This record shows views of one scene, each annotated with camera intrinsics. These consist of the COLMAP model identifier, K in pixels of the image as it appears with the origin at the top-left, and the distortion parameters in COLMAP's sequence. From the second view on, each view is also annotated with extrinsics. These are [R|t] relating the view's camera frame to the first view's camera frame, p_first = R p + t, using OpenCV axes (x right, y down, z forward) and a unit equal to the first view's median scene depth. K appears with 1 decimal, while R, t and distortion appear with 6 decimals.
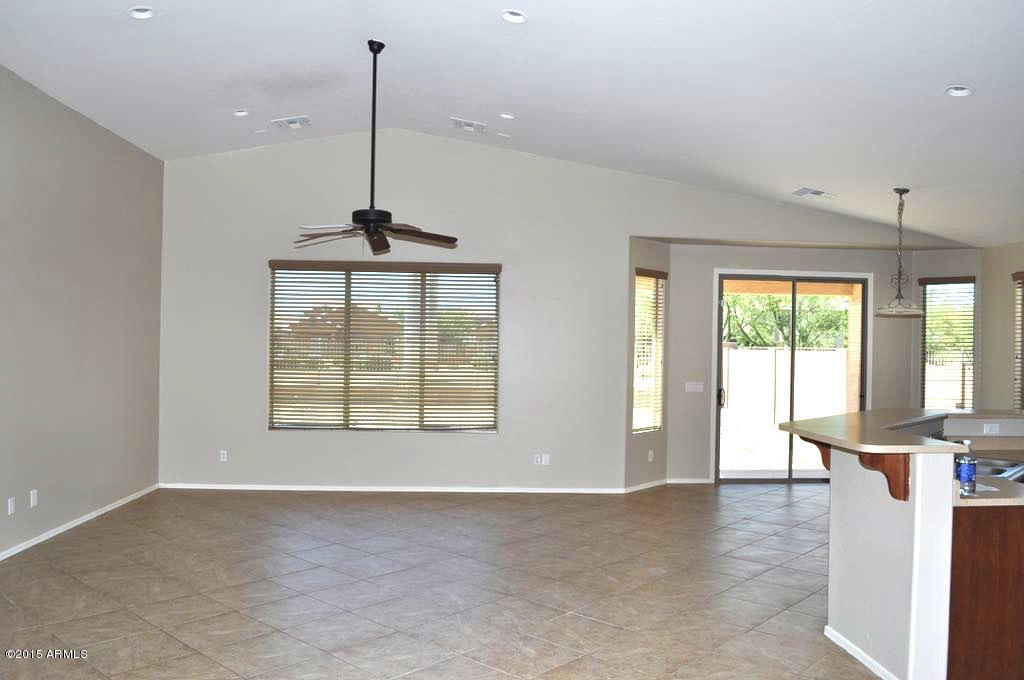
lens RADIAL K [[806.5, 0, 512.2], [0, 806.5, 345.4], [0, 0, 1]] dist [-0.085131, -0.001936]
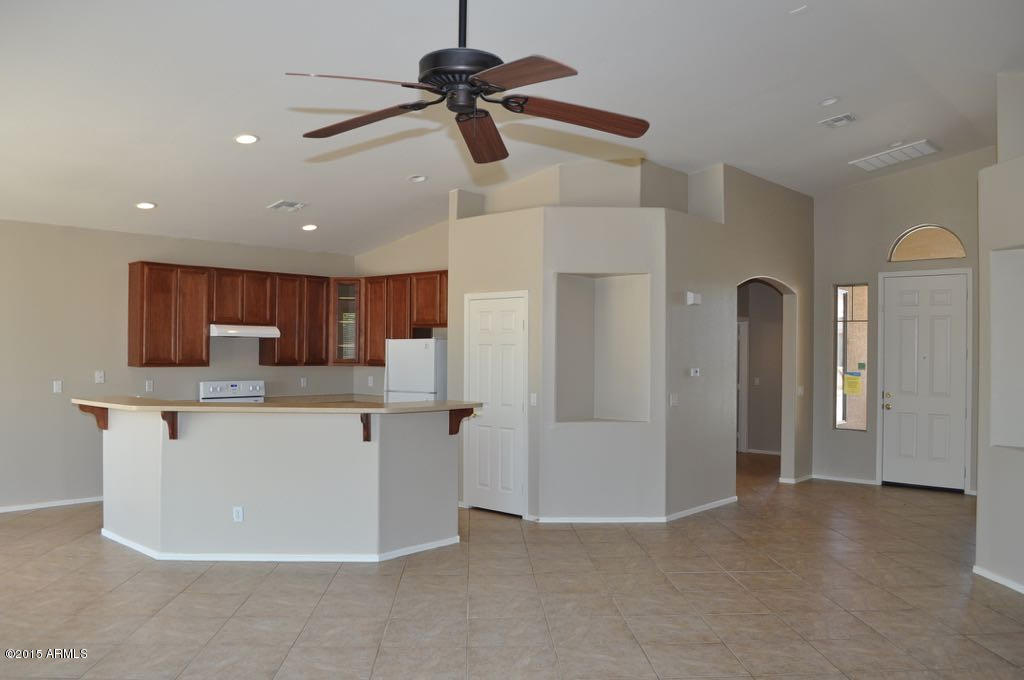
lens RADIAL K [[806.5, 0, 512.2], [0, 806.5, 345.4], [0, 0, 1]] dist [-0.085131, -0.001936]
pose [[-0.705793, -0.017724, 0.708197, -0.640156], [-0.020012, 0.999787, 0.005078, -0.010686], [-0.708136, -0.010588, -0.705997, 1.605521]]
